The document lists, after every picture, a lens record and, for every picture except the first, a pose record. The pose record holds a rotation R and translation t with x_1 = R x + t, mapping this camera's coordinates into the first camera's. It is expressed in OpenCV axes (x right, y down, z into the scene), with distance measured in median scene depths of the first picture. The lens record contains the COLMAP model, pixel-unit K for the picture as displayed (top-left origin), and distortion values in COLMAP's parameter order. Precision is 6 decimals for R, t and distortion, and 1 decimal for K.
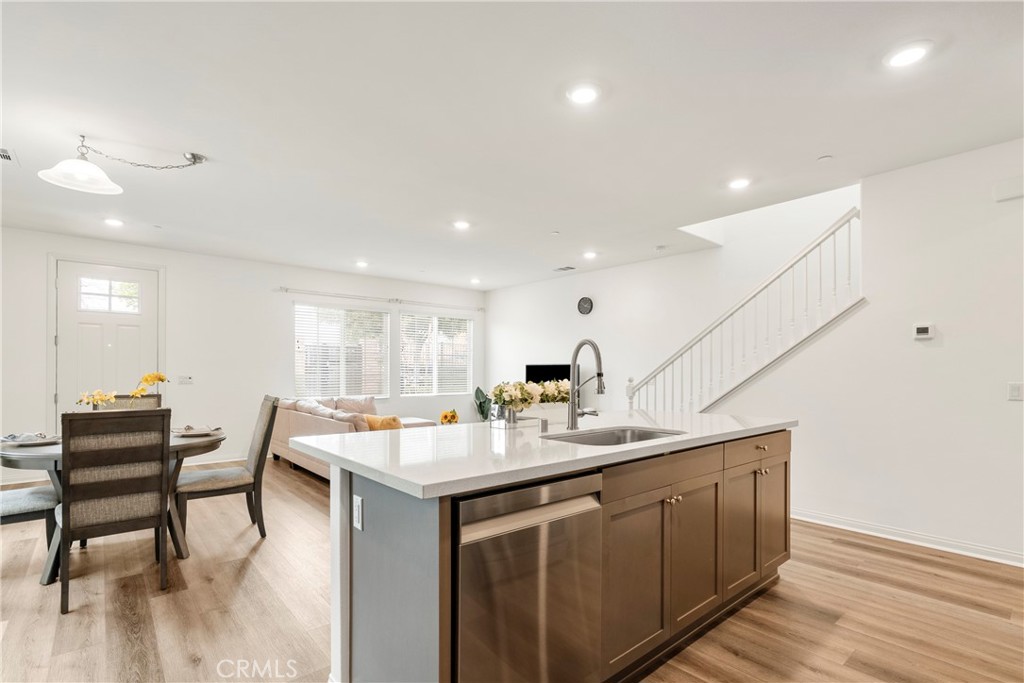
lens RADIAL K [[479.8, 0, 513.6], [0, 479.8, 369.4], [0, 0, 1]] dist [-0.003497, 0.002710]
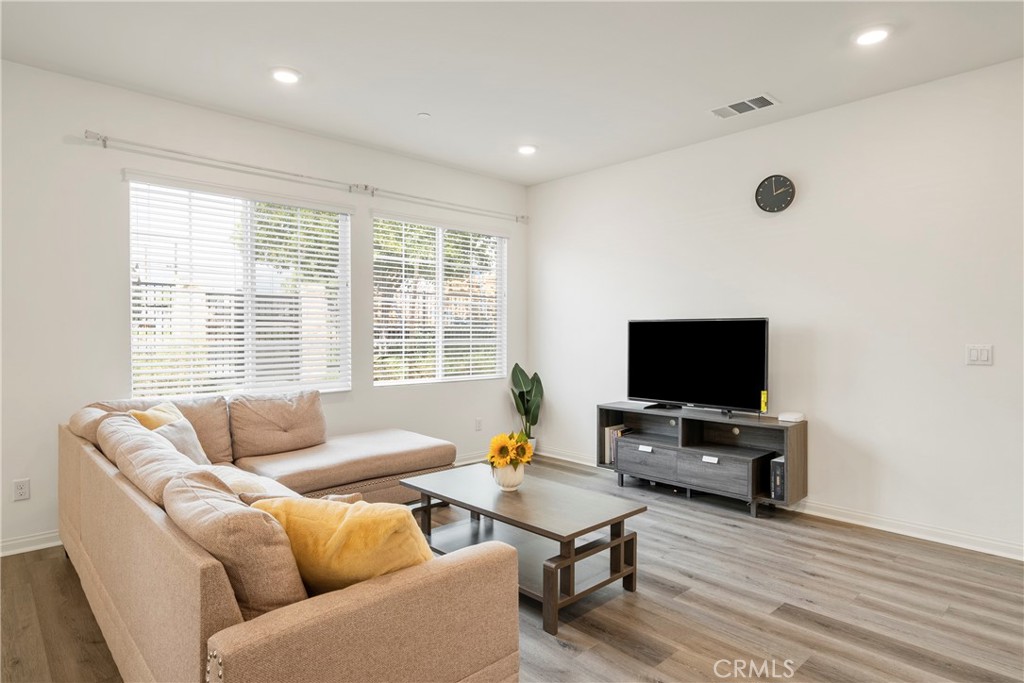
lens RADIAL K [[568.0, 0, 515.9], [0, 568.0, 339.5], [0, 0, 1]] dist [0.003653, 0.004609]
pose [[0.998802, -0.003654, 0.048804, -0.338410], [0.002937, 0.999887, 0.014744, 0.001495], [-0.048853, -0.014583, 0.998700, 1.175644]]
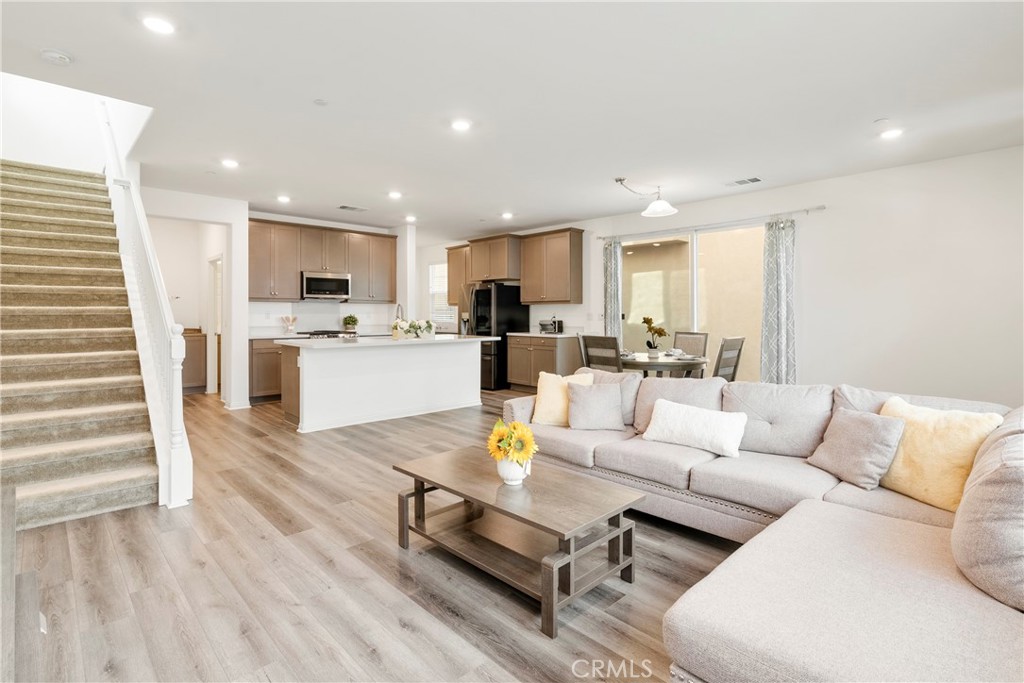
lens RADIAL K [[479.8, 0, 499.9], [0, 479.8, 313.0], [0, 0, 1]] dist [-0.003497, 0.002710]
pose [[-0.999001, -0.003856, -0.044513, -0.242017], [-0.003638, 0.999981, -0.004969, 0.003196], [0.044531, -0.004802, -0.998996, 2.998218]]
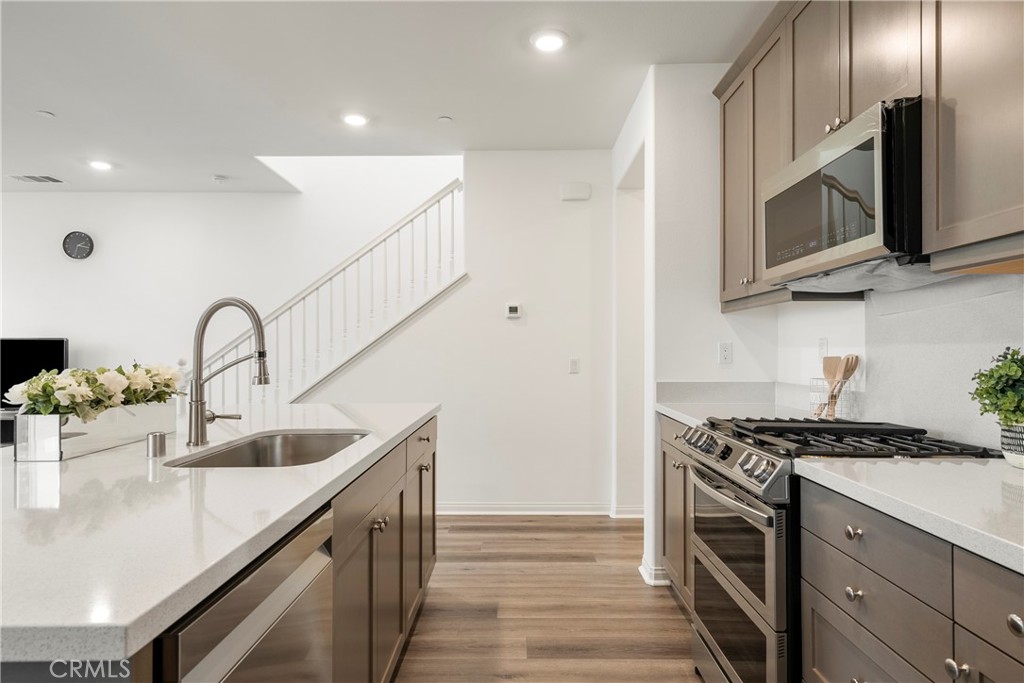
lens RADIAL K [[591.3, 0, 510.6], [0, 591.3, 346.7], [0, 0, 1]] dist [0.000495, -0.001718]
pose [[0.660190, 0.000395, 0.751099, -0.146754], [0.000575, 0.999999, -0.001030, 0.001718], [-0.751099, 0.001112, 0.660189, 0.176424]]
